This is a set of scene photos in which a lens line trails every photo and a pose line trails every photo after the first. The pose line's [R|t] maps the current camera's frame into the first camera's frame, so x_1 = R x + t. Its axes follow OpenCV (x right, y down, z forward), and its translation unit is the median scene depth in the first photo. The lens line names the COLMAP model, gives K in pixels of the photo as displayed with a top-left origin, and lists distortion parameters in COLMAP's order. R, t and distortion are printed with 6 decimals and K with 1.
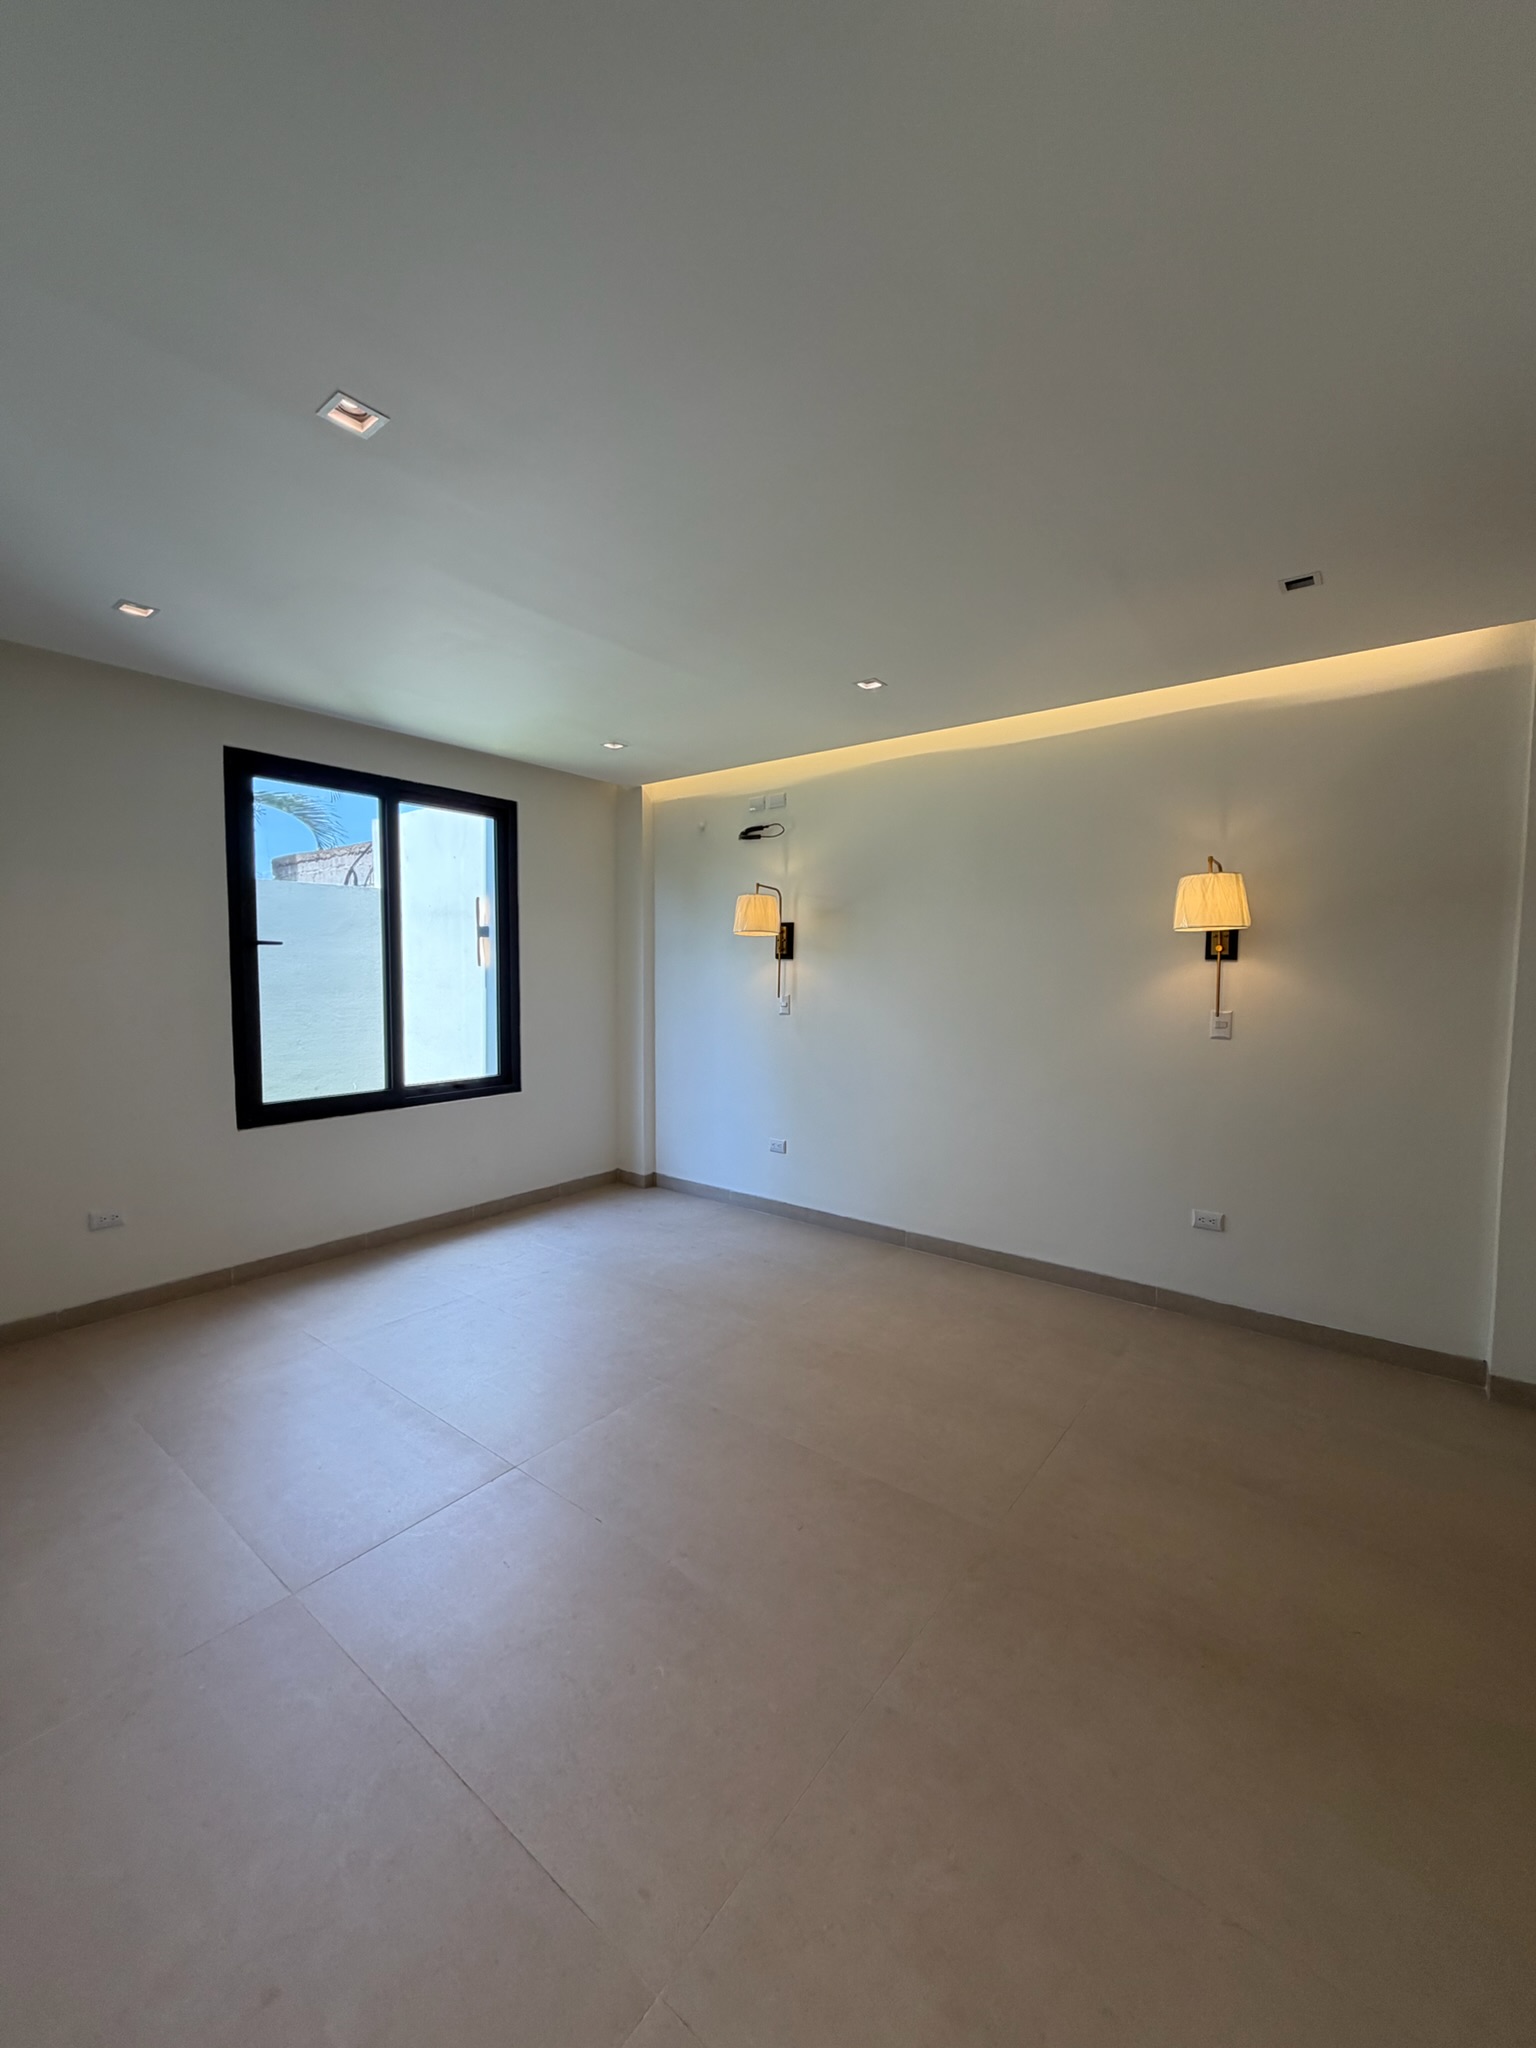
lens RADIAL K [[817.4, 0, 772.0], [0, 817.4, 1019.5], [0, 0, 1]] dist [0.000377, 0.000173]
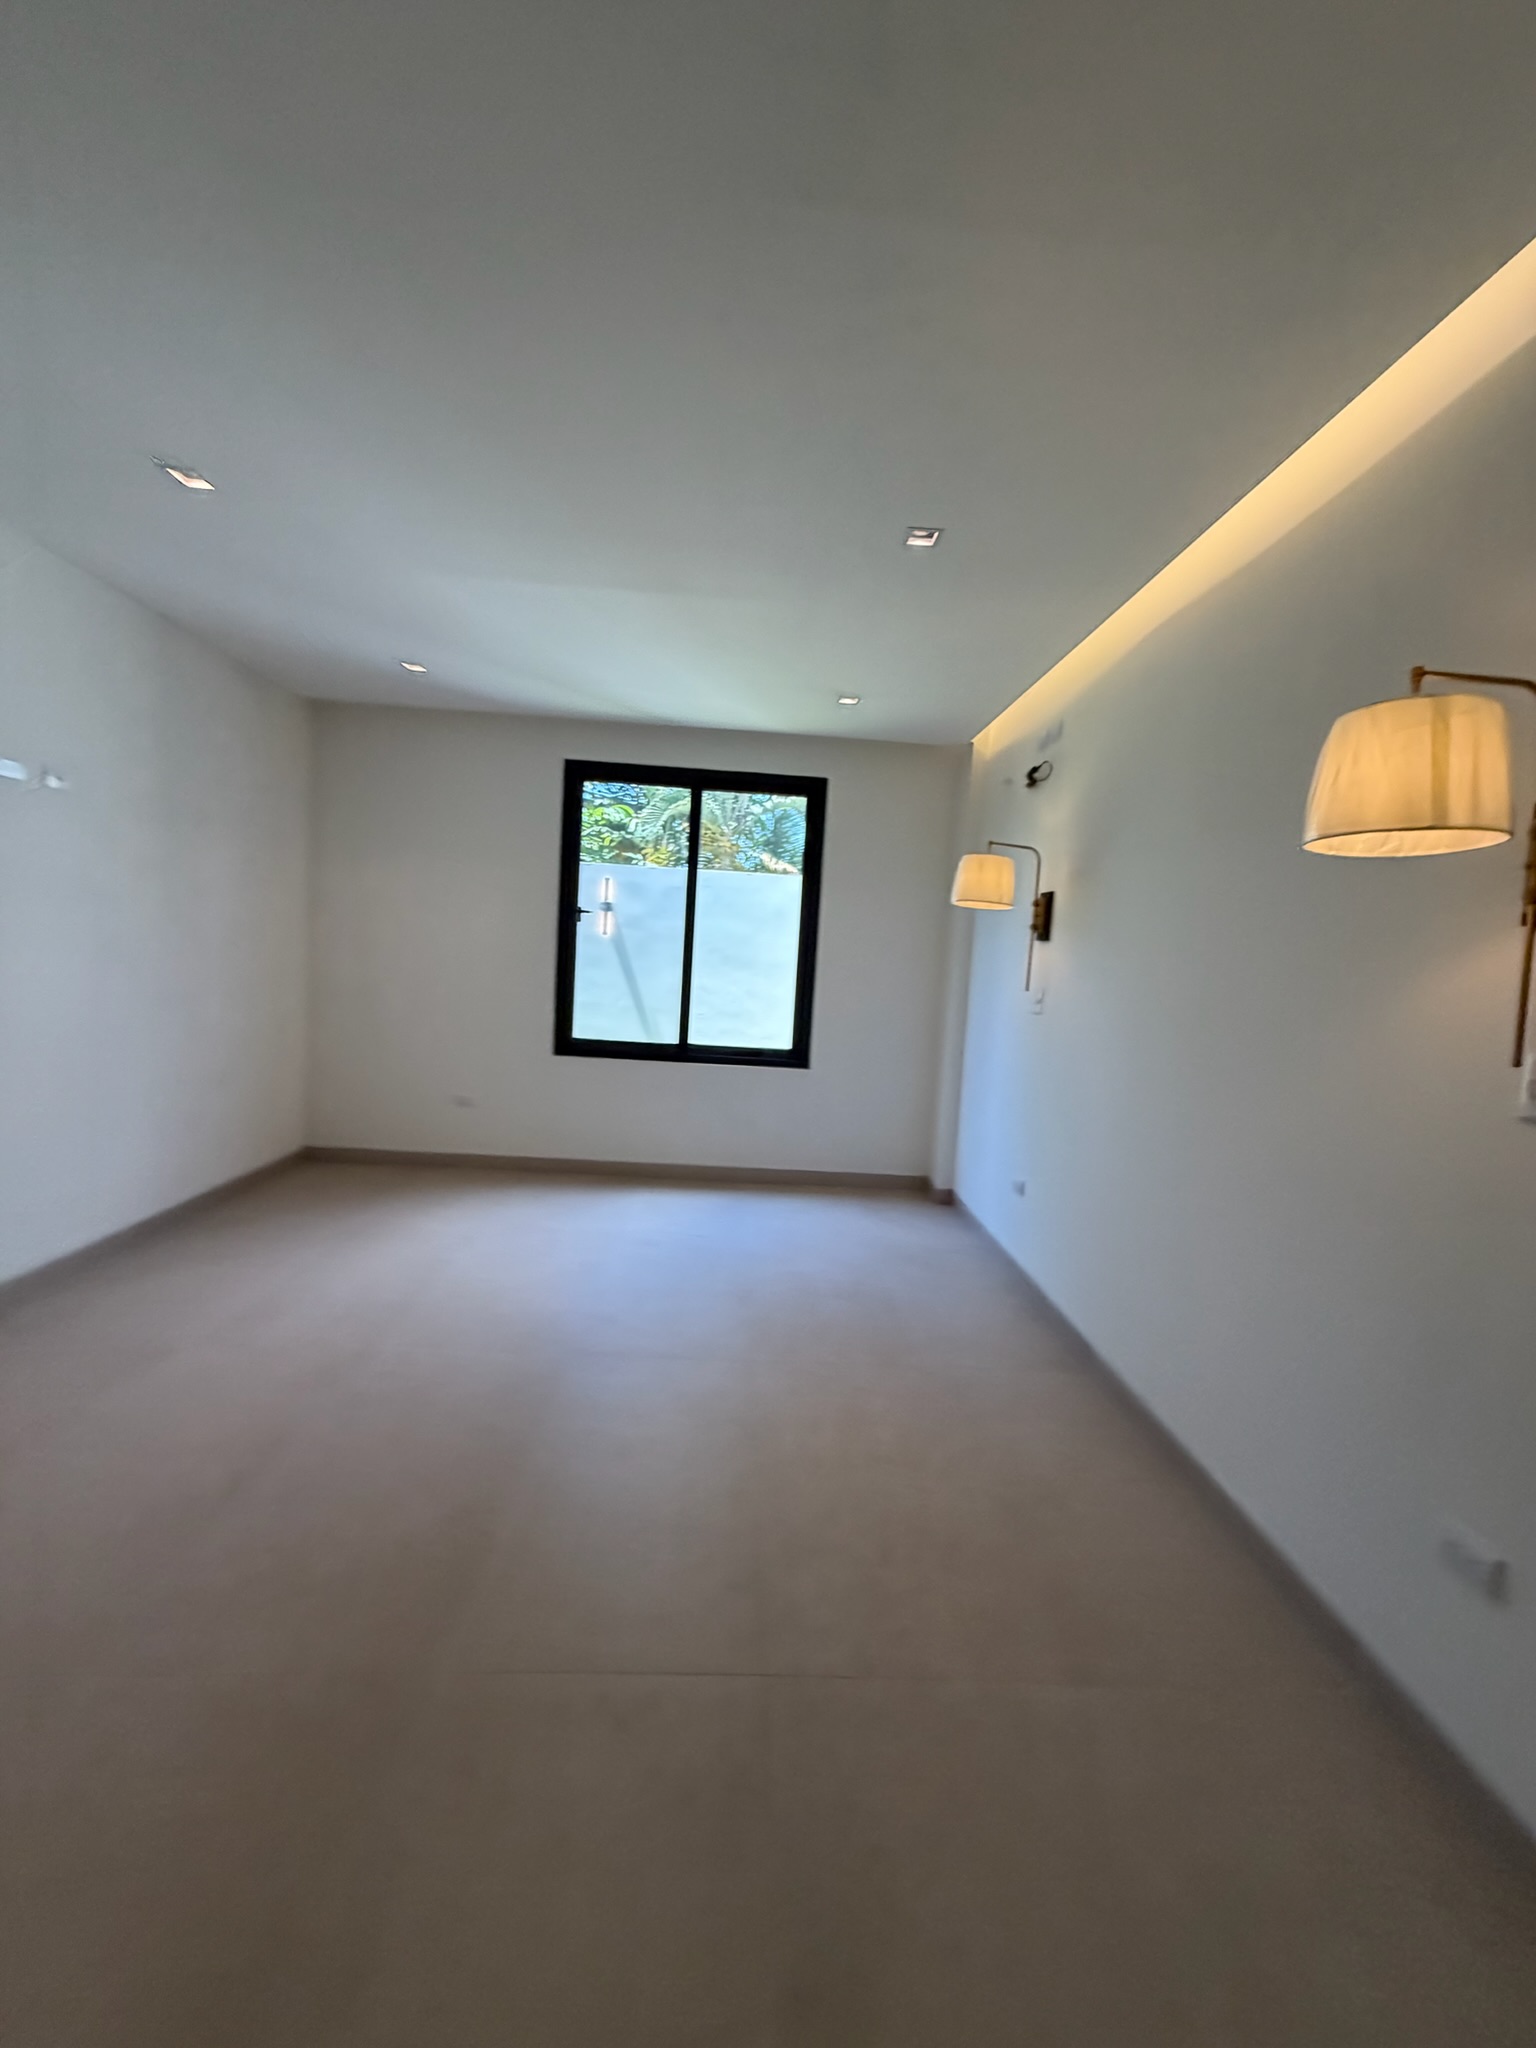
lens RADIAL K [[817.4, 0, 772.0], [0, 817.4, 1019.5], [0, 0, 1]] dist [0.000377, 0.000173]
pose [[0.639477, 0.092488, -0.763227, 0.483477], [-0.102516, 0.994130, 0.034575, -0.001909], [0.761944, 0.056133, 0.645205, 0.360549]]
